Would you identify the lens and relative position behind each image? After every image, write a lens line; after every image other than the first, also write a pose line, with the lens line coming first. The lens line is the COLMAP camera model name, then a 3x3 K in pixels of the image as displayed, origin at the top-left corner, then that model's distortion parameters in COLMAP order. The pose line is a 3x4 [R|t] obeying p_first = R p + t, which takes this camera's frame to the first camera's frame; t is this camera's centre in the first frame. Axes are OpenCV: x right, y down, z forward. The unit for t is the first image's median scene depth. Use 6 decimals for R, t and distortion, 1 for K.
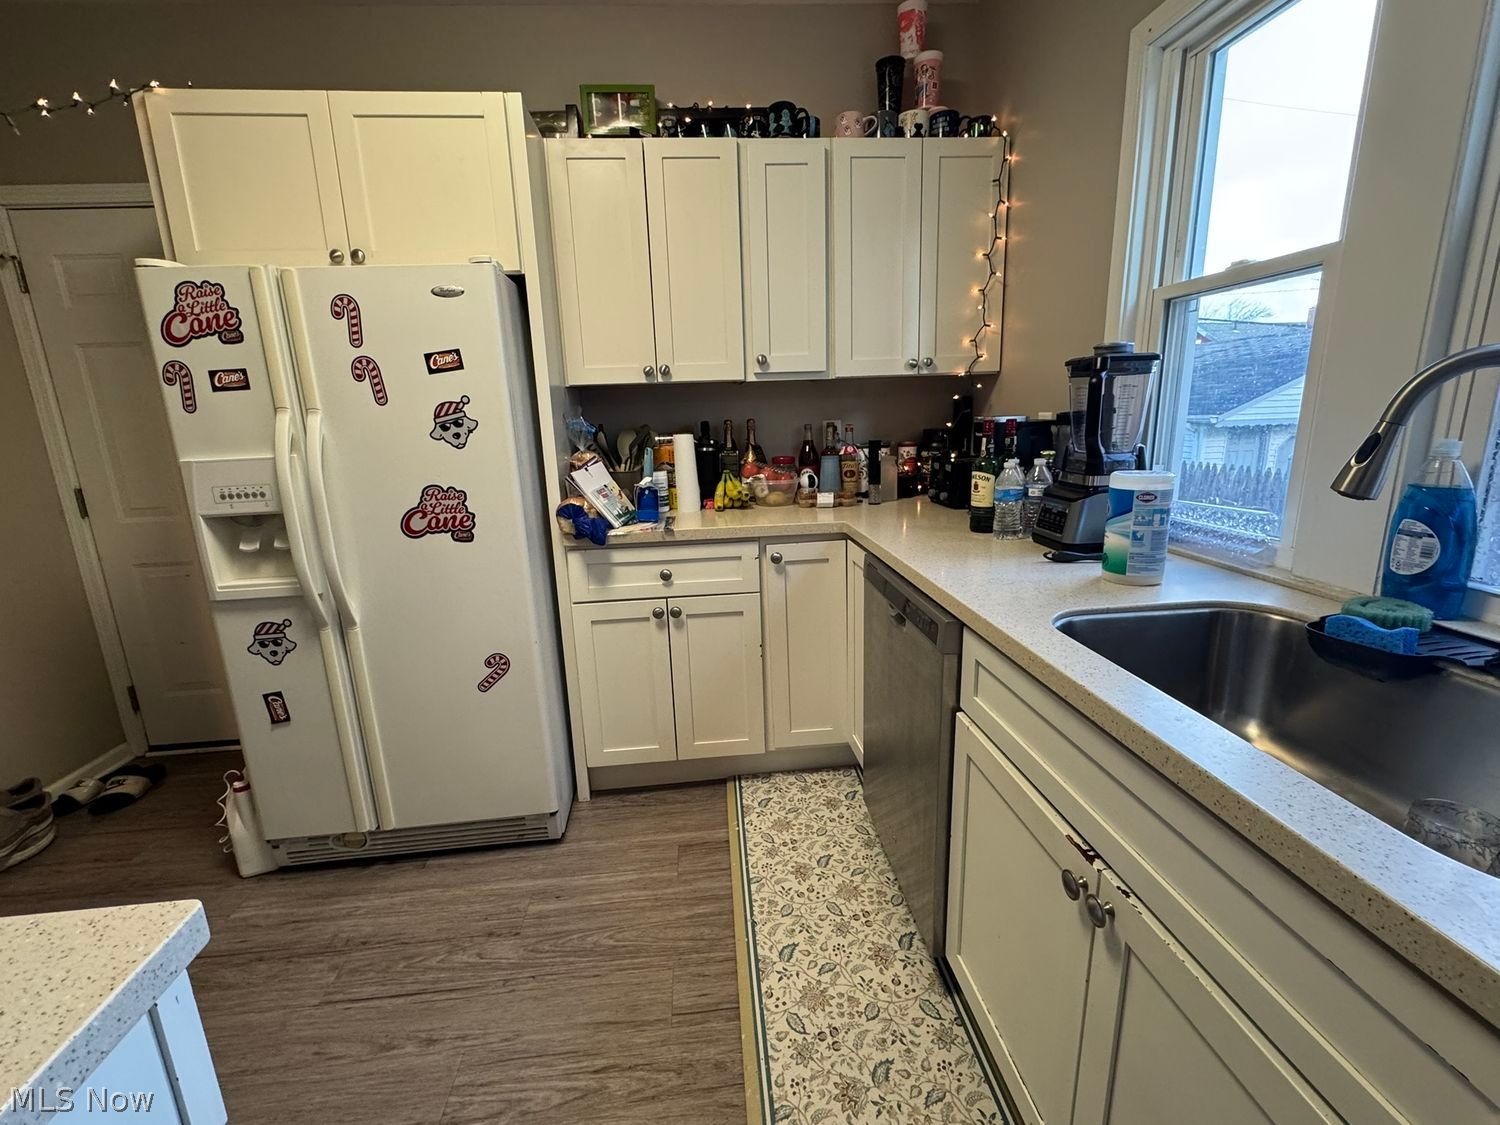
lens RADIAL K [[655.4, 0, 750.0], [0, 655.4, 562.5], [0, 0, 1]] dist [-0.001214, -0.000148]
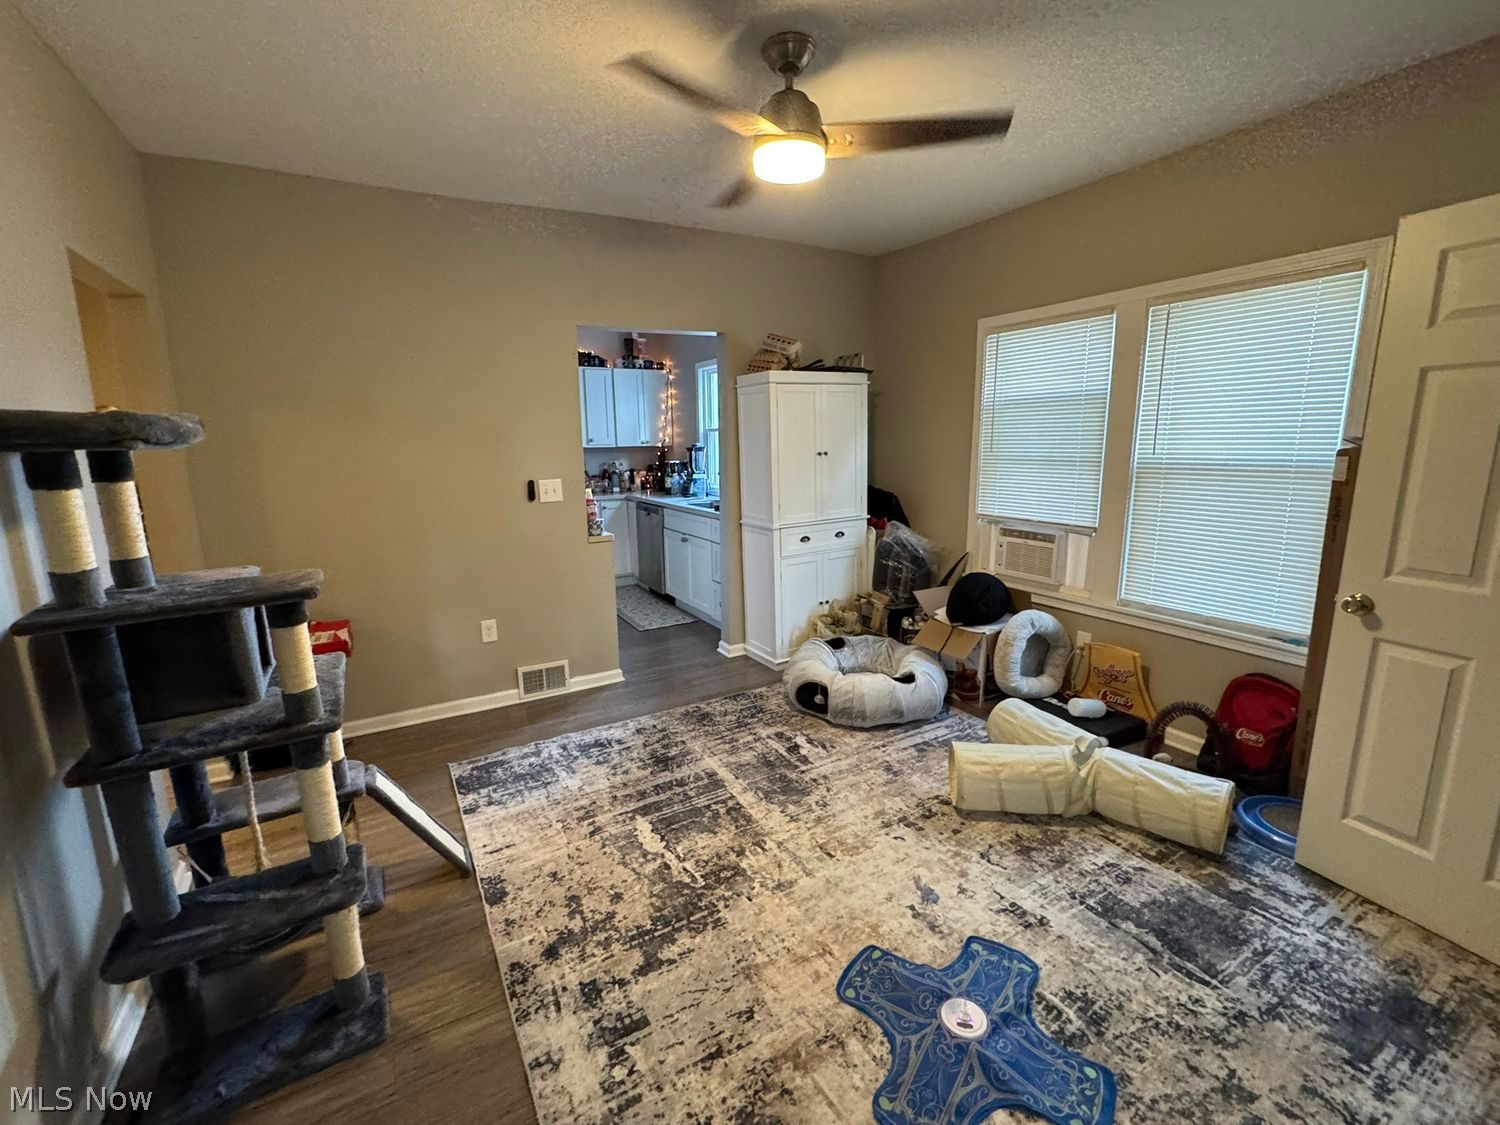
lens RADIAL K [[655.4, 0, 750.0], [0, 655.4, 562.5], [0, 0, 1]] dist [-0.001214, -0.000148]
pose [[0.907457, -0.057407, 0.416205, -0.612123], [0.079567, 0.996176, -0.036080, 0.400646], [-0.412543, 0.065857, 0.908554, -1.954863]]
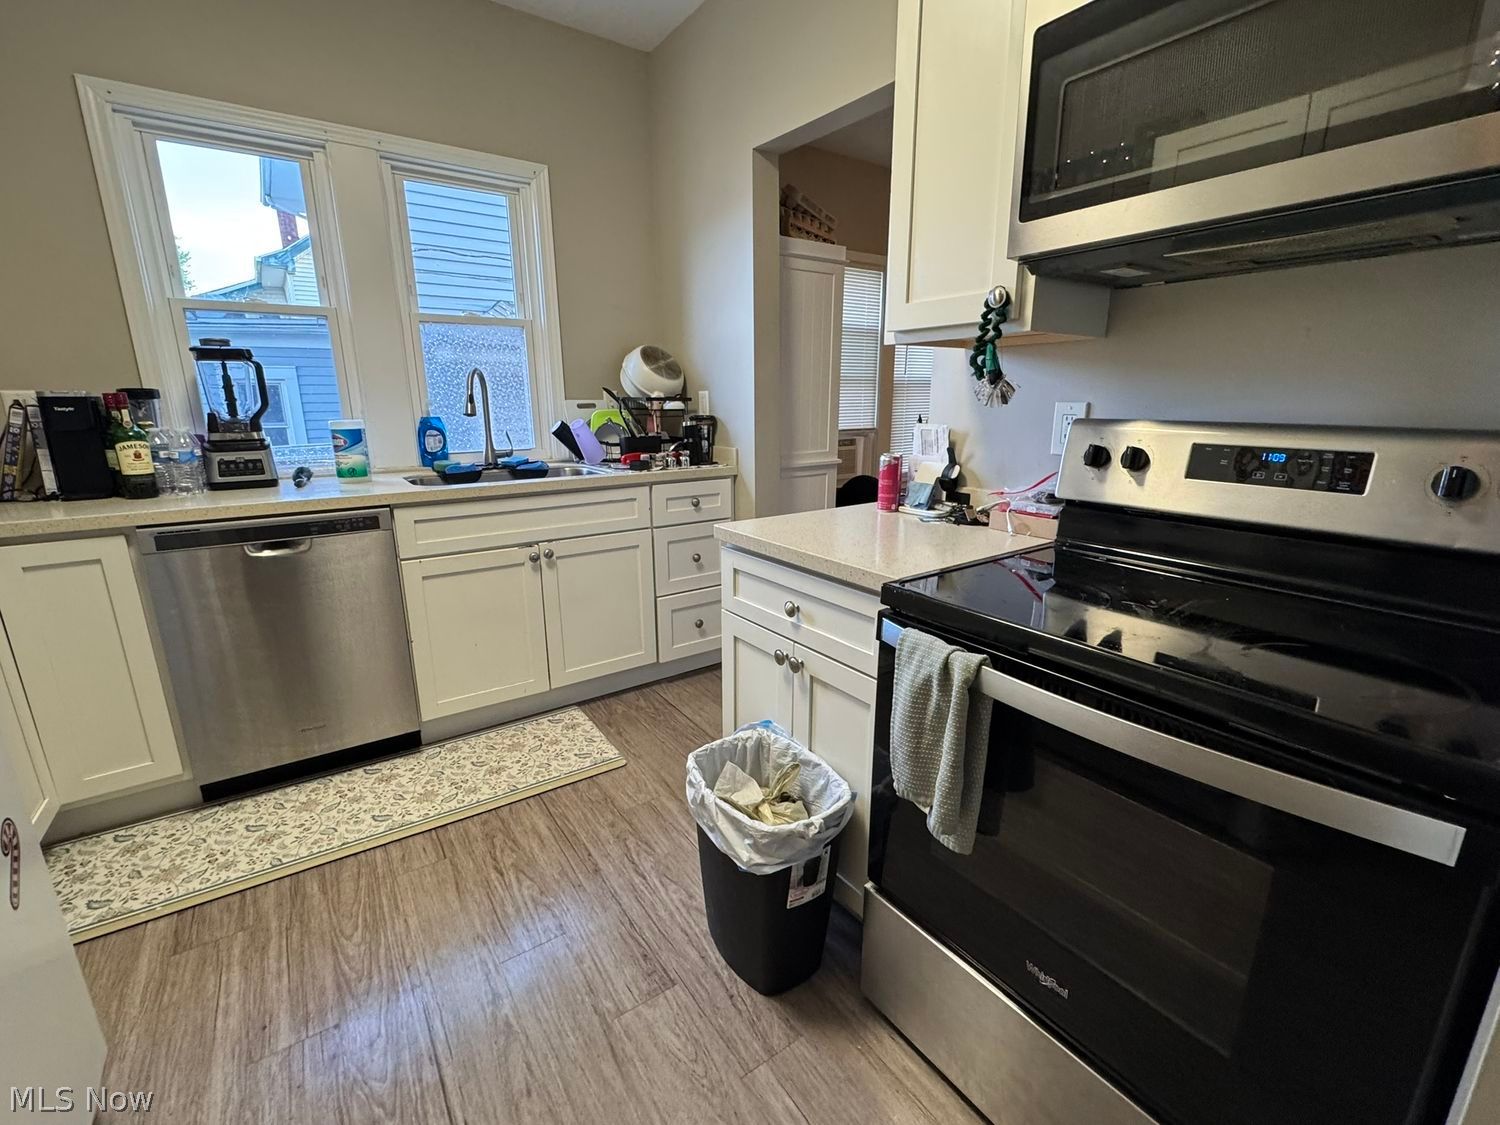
lens RADIAL K [[655.4, 0, 750.0], [0, 655.4, 562.5], [0, 0, 1]] dist [-0.001214, -0.000148]
pose [[-0.499933, -0.182808, 0.846550, -0.974069], [0.215117, 0.920625, 0.325843, -0.078053], [-0.838923, 0.345008, -0.420926, 0.604041]]
